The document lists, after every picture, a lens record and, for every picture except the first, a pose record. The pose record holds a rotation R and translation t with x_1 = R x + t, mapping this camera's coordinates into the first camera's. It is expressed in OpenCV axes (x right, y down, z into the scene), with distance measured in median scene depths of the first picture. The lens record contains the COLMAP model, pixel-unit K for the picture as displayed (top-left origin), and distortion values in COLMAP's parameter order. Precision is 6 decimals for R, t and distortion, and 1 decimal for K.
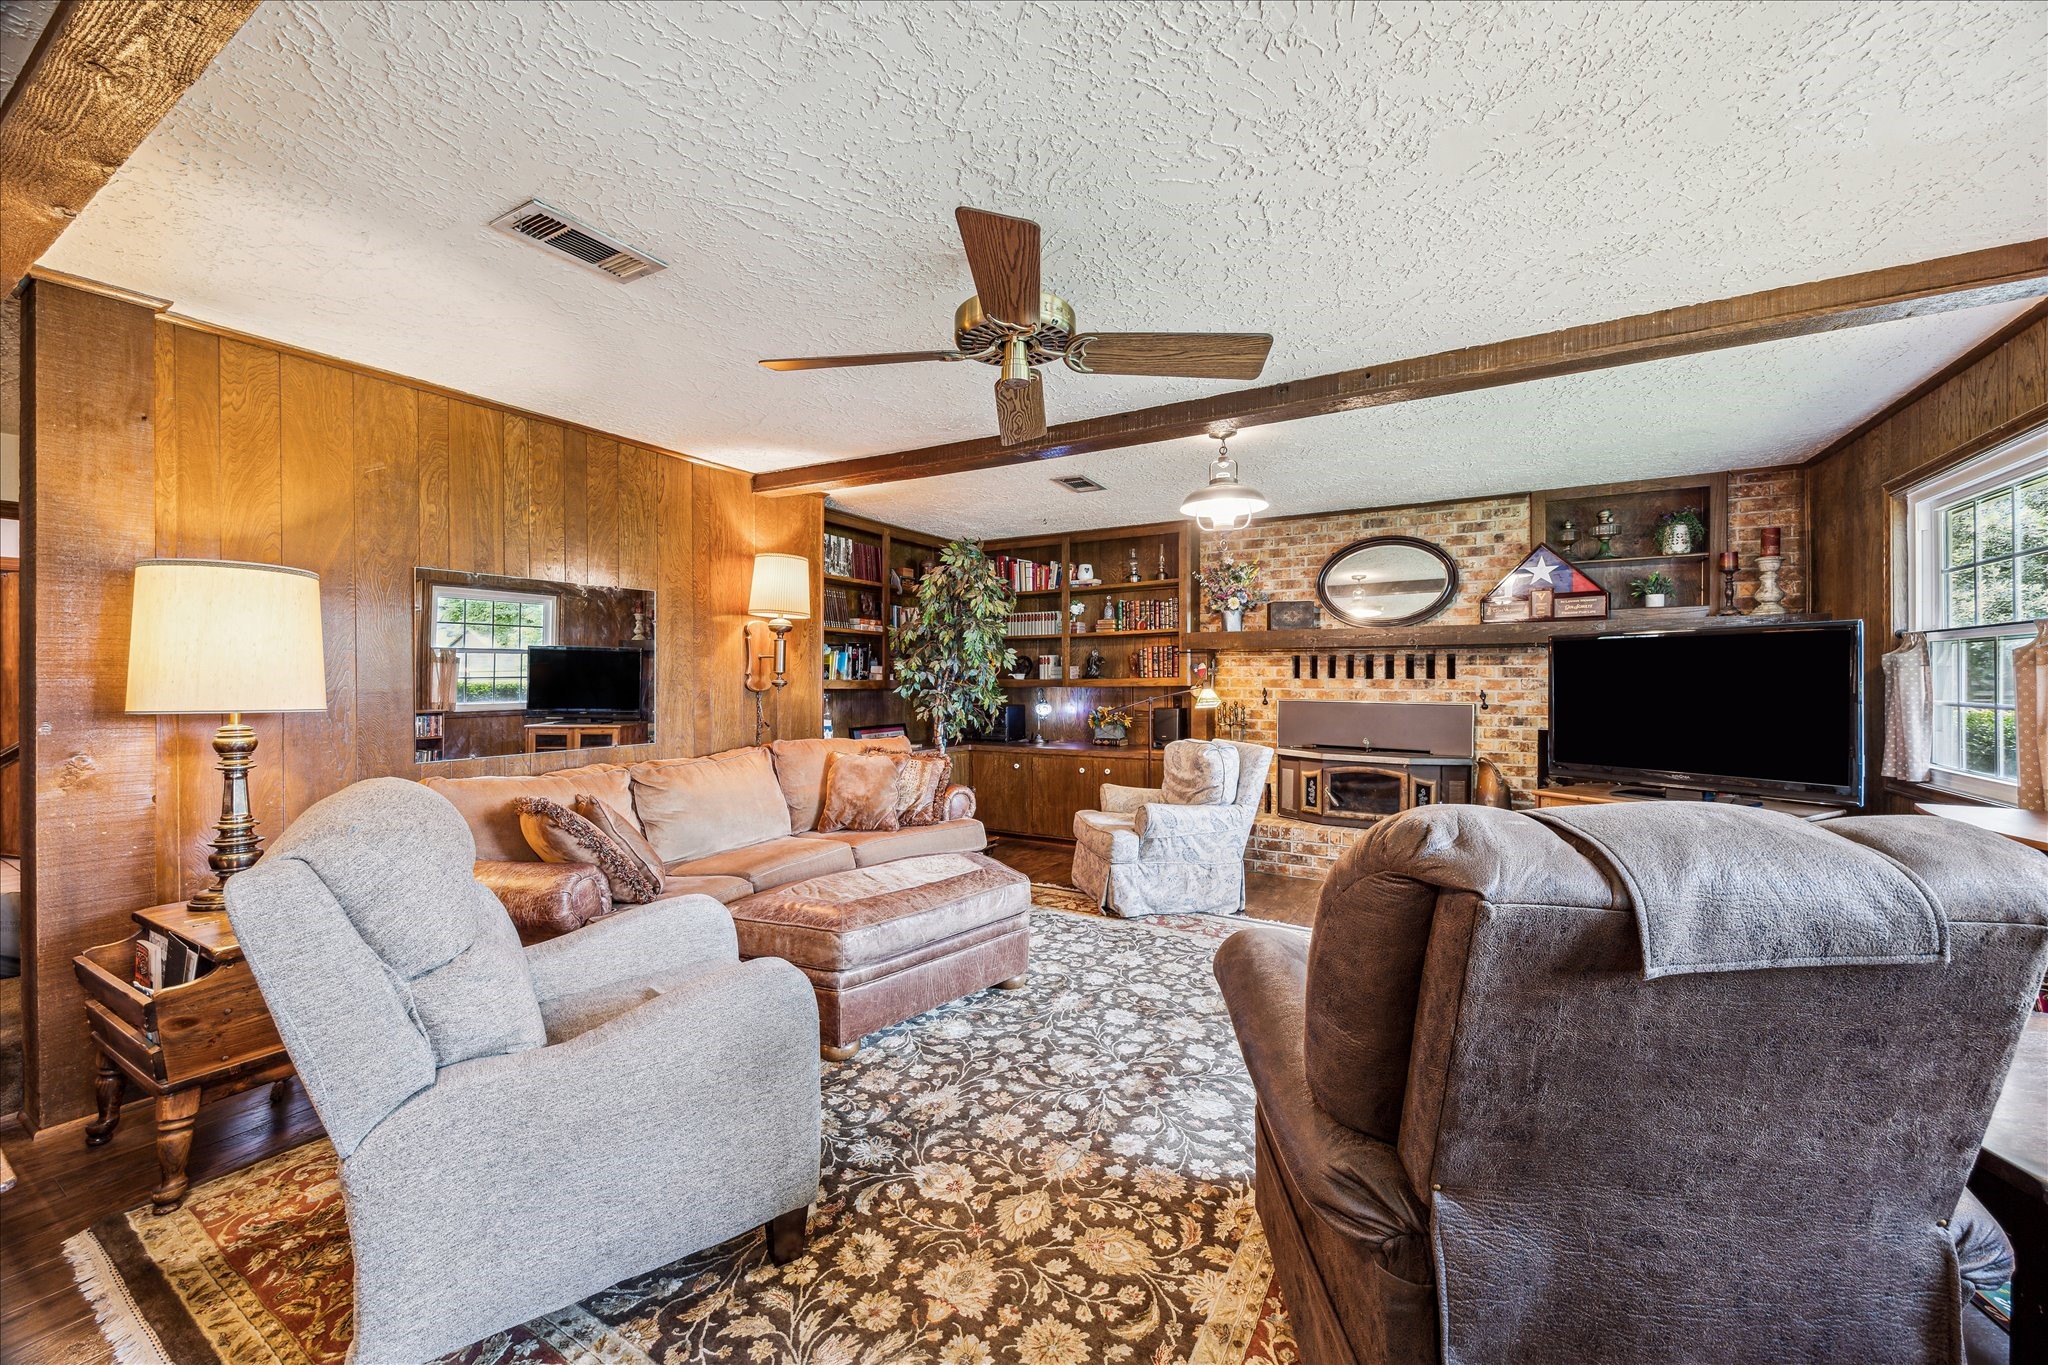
lens RADIAL K [[794.8, 0, 1024.0], [0, 794.8, 682.5], [0, 0, 1]] dist [-0.000120, 0.000011]
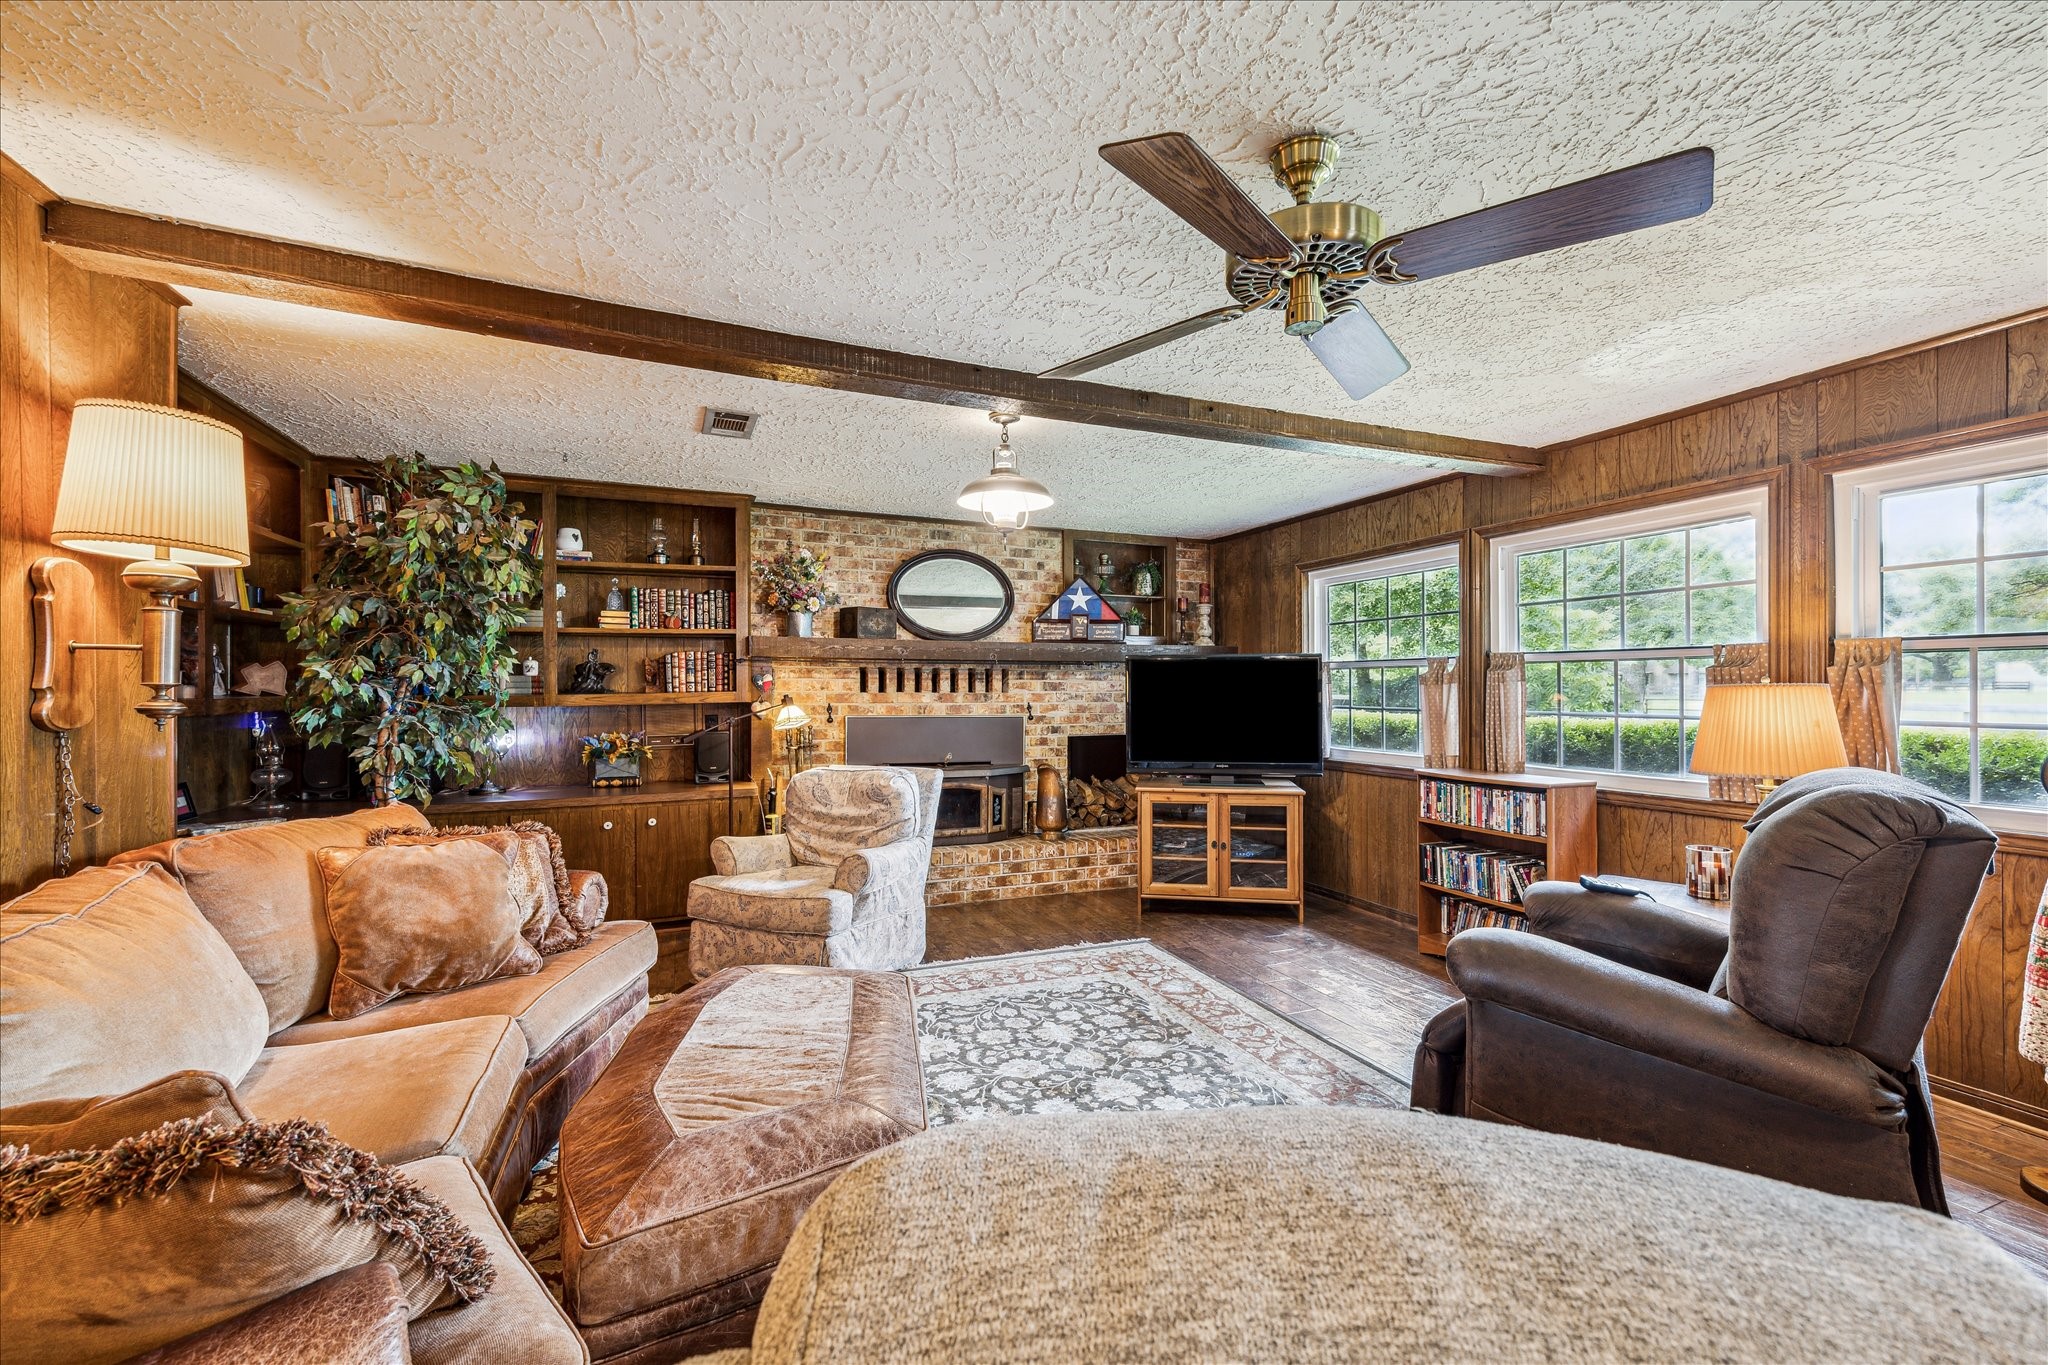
lens RADIAL K [[849.3, 0, 1028.1], [0, 849.3, 691.2], [0, 0, 1]] dist [0.007942, 0.000030]
pose [[0.587686, -0.003152, 0.809083, -0.374653], [0.005854, 0.999983, -0.000356, -0.005686], [-0.809068, 0.004945, 0.587694, 0.314145]]
